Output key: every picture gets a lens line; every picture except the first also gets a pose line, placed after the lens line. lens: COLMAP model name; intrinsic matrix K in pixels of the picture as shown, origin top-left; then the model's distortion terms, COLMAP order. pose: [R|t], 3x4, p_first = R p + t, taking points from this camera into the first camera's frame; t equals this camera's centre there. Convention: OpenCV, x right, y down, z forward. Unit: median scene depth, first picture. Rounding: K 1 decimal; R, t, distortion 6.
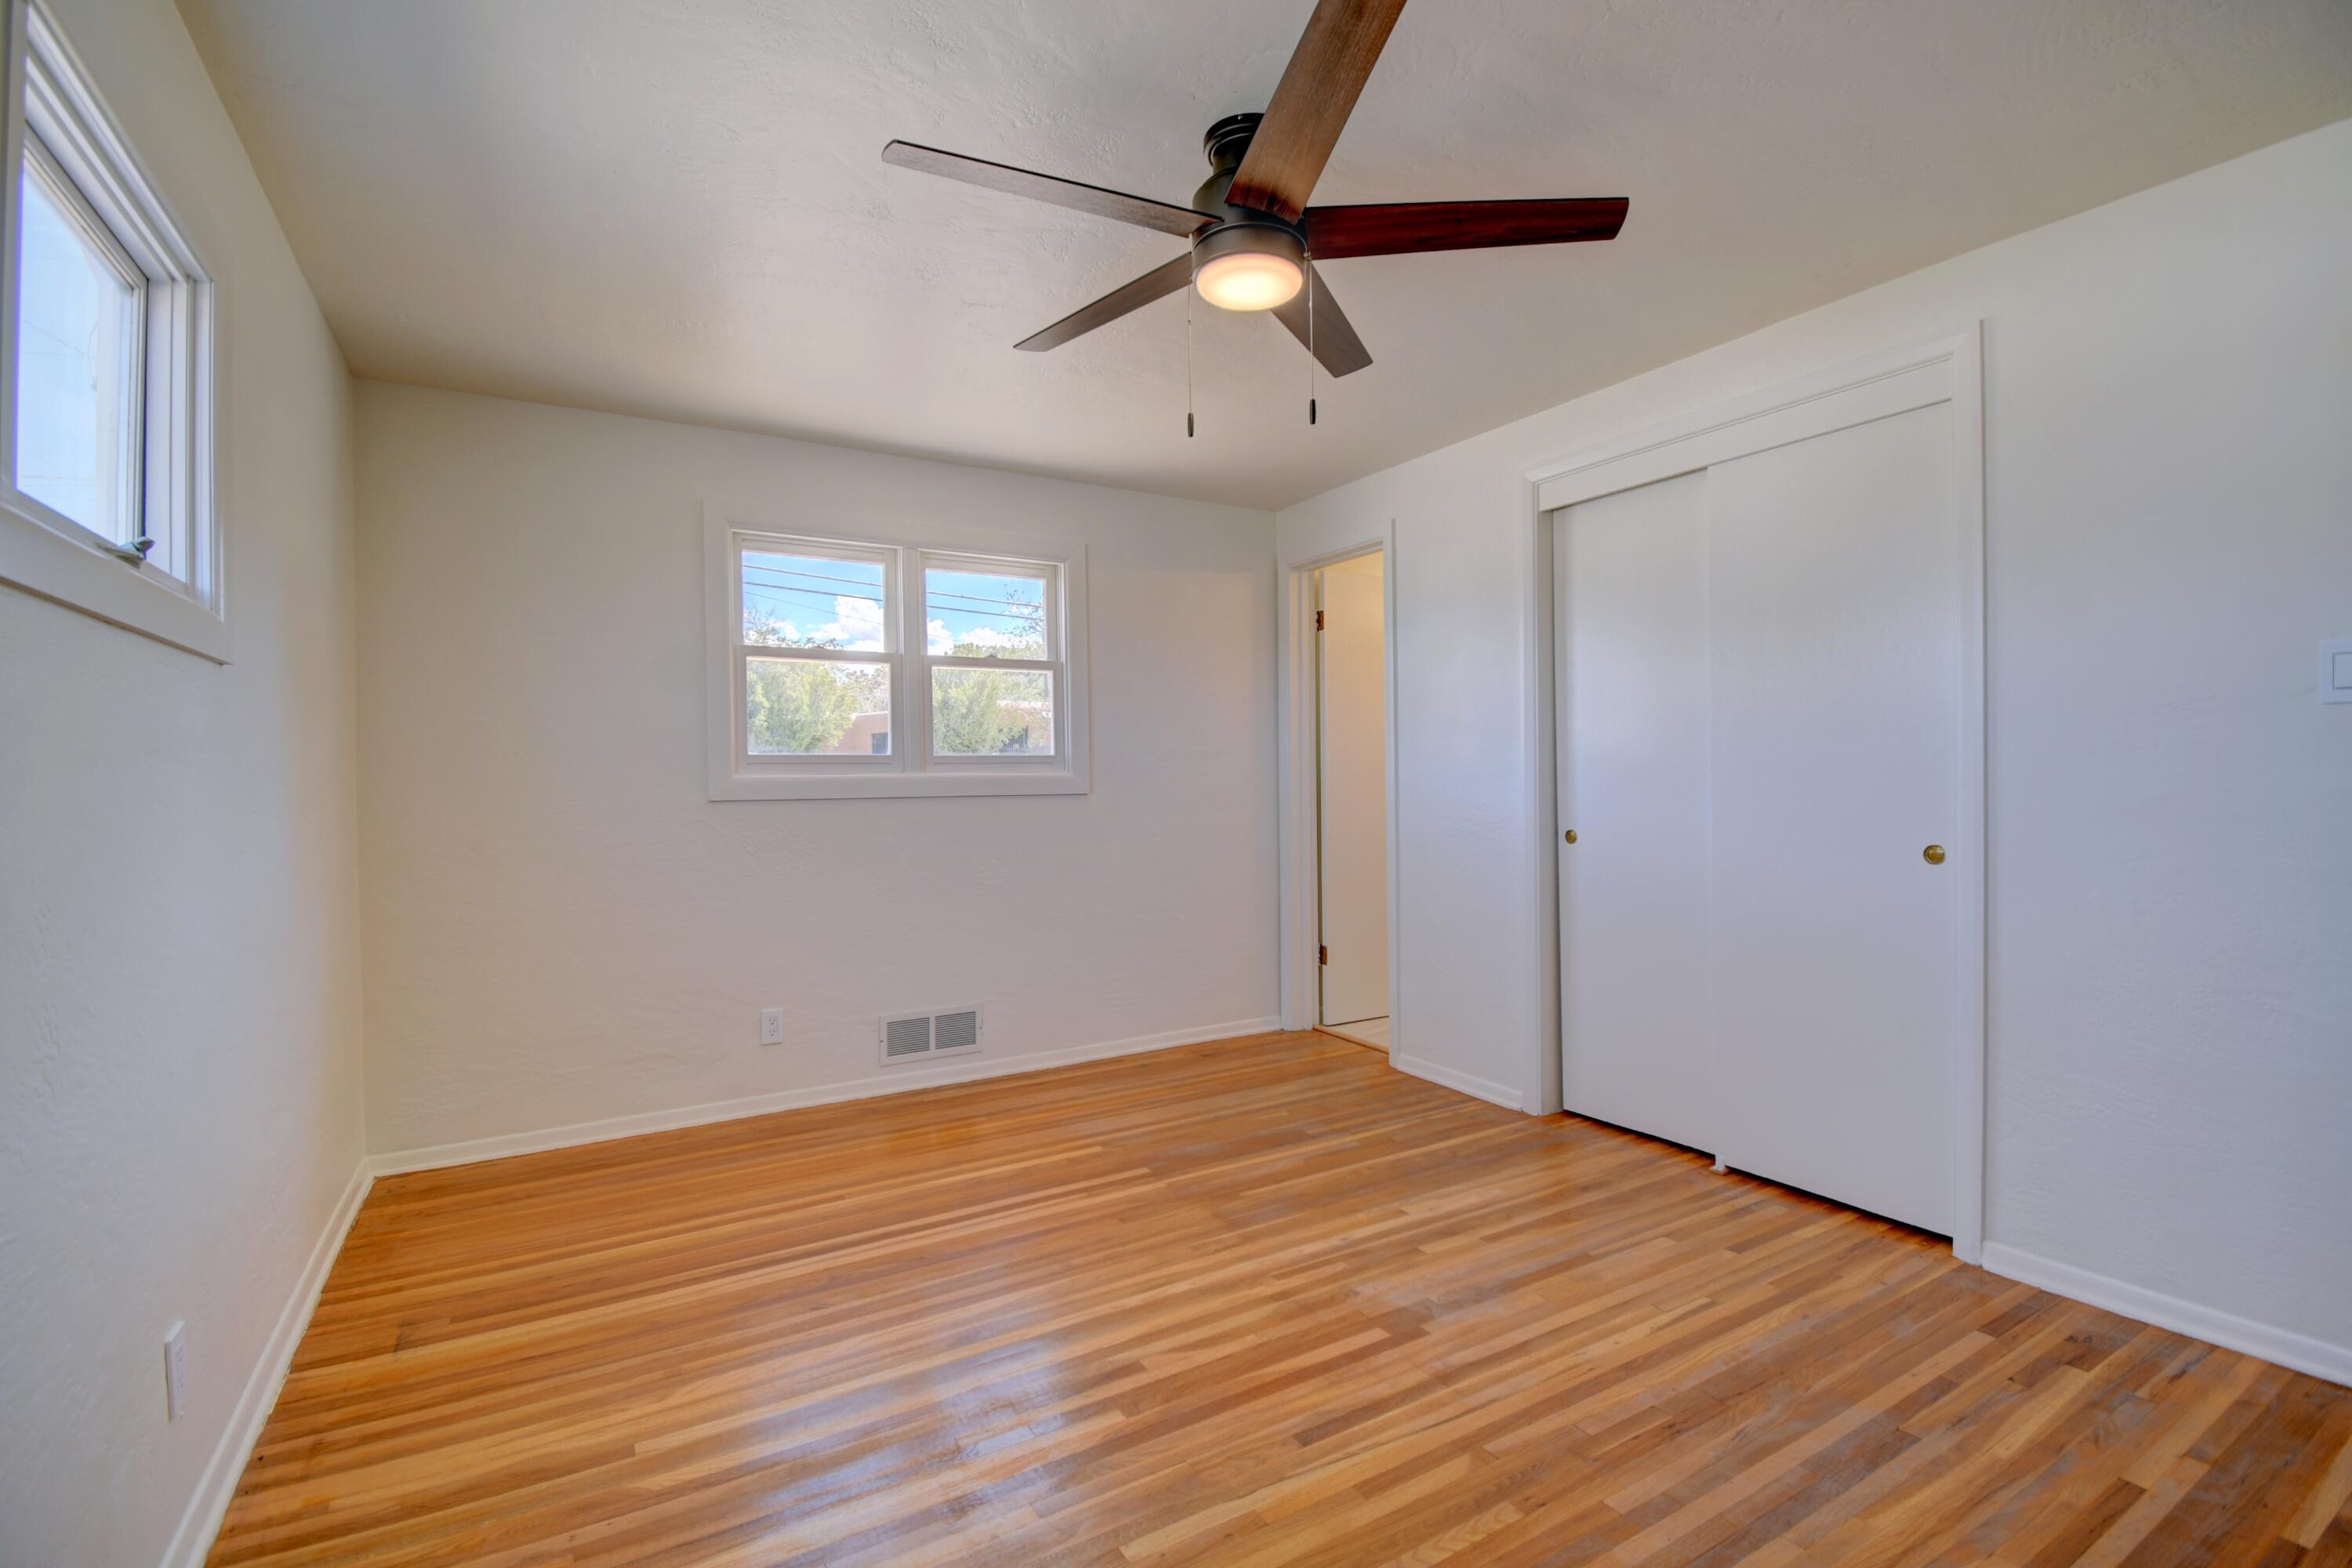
lens RADIAL K [[1044.3, 0, 1176.0], [0, 1044.3, 784.0], [0, 0, 1]] dist [0.024701, -0.027048]
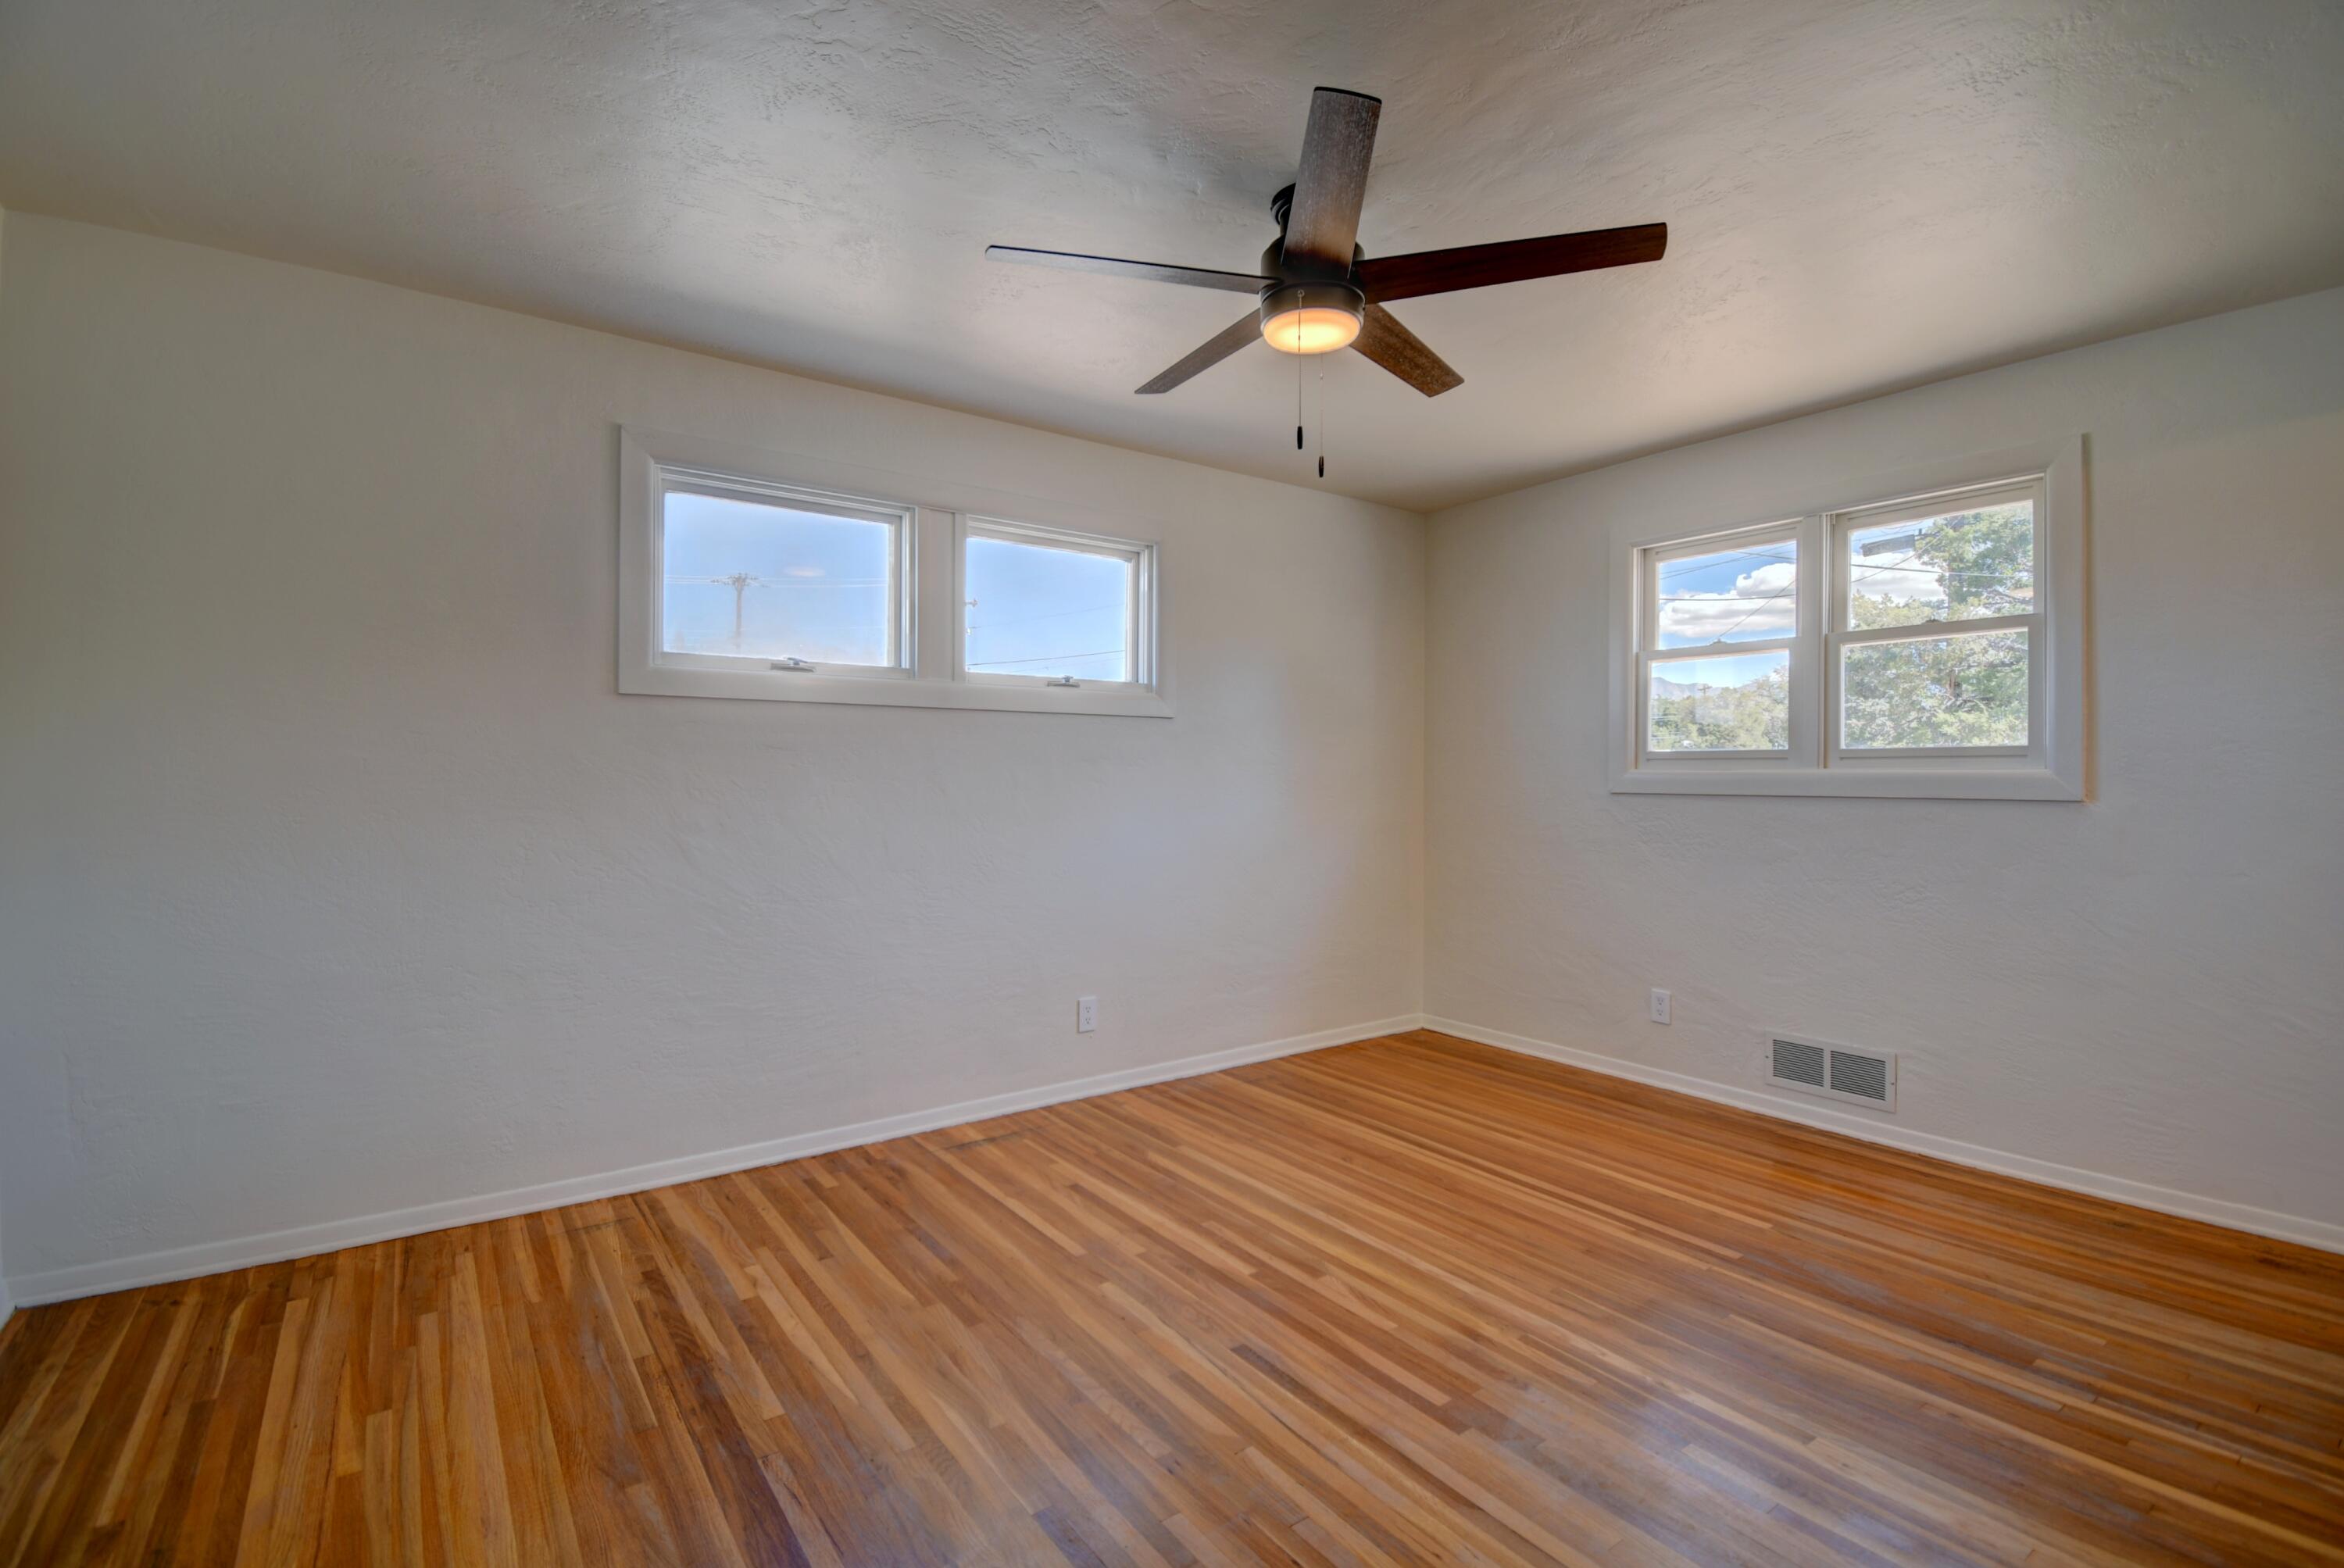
lens RADIAL K [[1040.7, 0, 1172.0], [0, 1040.7, 784.0], [0, 0, 1]] dist [0.024701, -0.027048]
pose [[0.094494, 0.018999, -0.995344, 0.778627], [-0.009127, 0.999792, 0.018218, -0.012302], [0.995484, 0.007363, 0.094648, 0.505361]]
